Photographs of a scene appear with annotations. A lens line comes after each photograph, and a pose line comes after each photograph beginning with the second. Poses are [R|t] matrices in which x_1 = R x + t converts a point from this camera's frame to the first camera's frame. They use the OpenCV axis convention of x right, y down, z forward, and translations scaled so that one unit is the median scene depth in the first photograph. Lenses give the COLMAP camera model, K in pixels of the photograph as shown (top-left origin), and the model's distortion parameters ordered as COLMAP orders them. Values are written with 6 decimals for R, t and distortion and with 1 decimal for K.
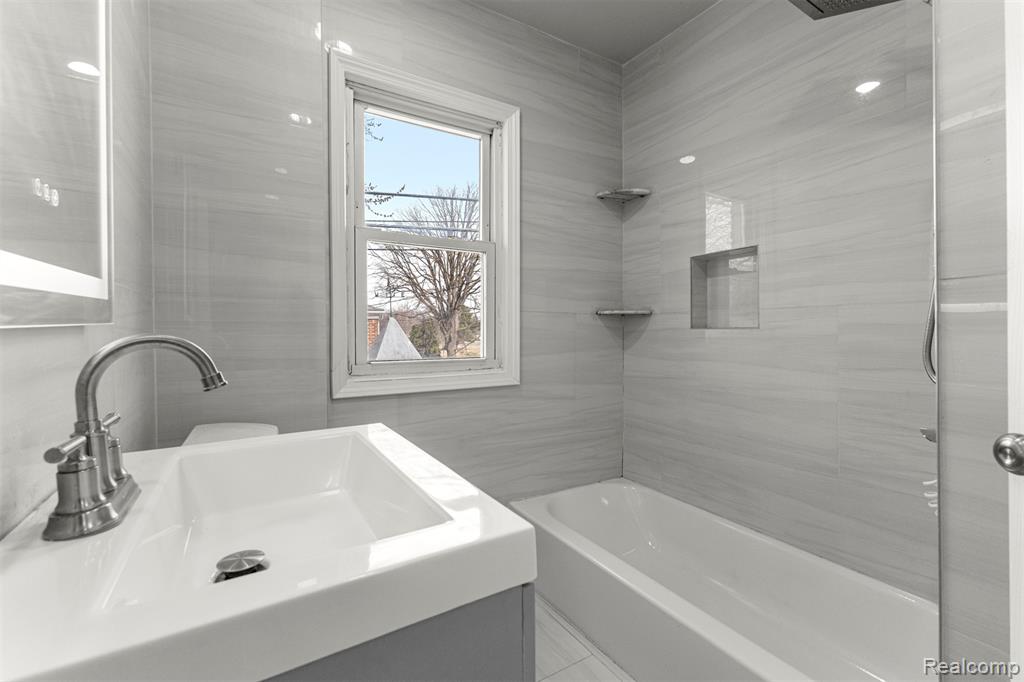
lens RADIAL K [[442.4, 0, 520.5], [0, 442.4, 334.9], [0, 0, 1]] dist [0.000141, -0.000488]
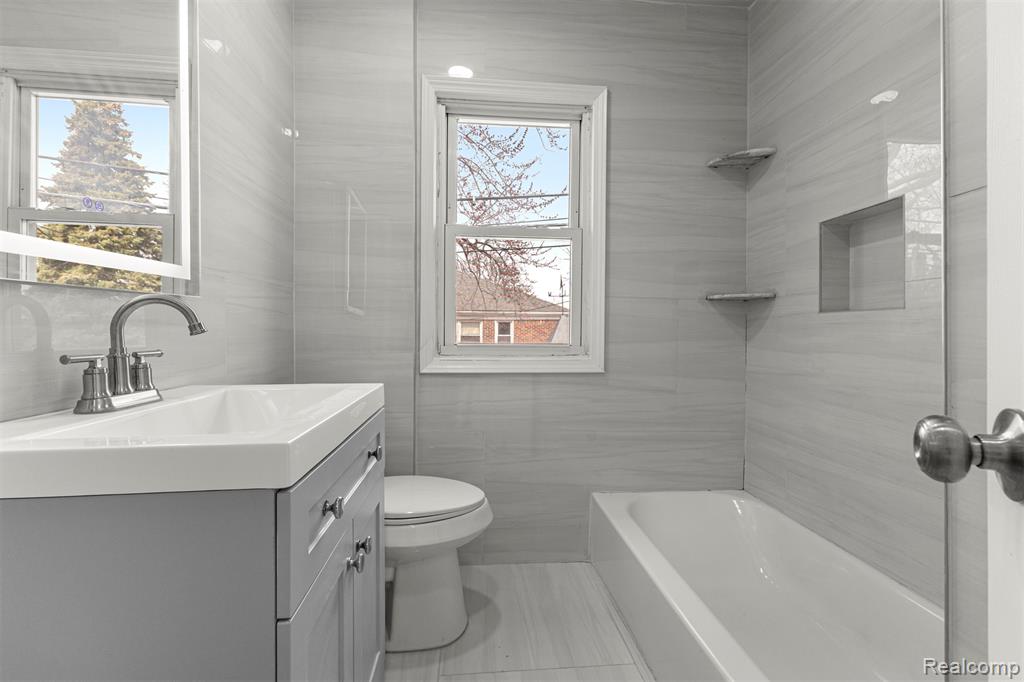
lens RADIAL K [[442.4, 0, 518.5], [0, 442.4, 334.8], [0, 0, 1]] dist [0.000141, -0.000488]
pose [[0.898245, 0.008662, -0.439410, 0.245505], [-0.010812, 0.999939, -0.002390, 0.032931], [0.439362, 0.006898, 0.898284, 0.047570]]
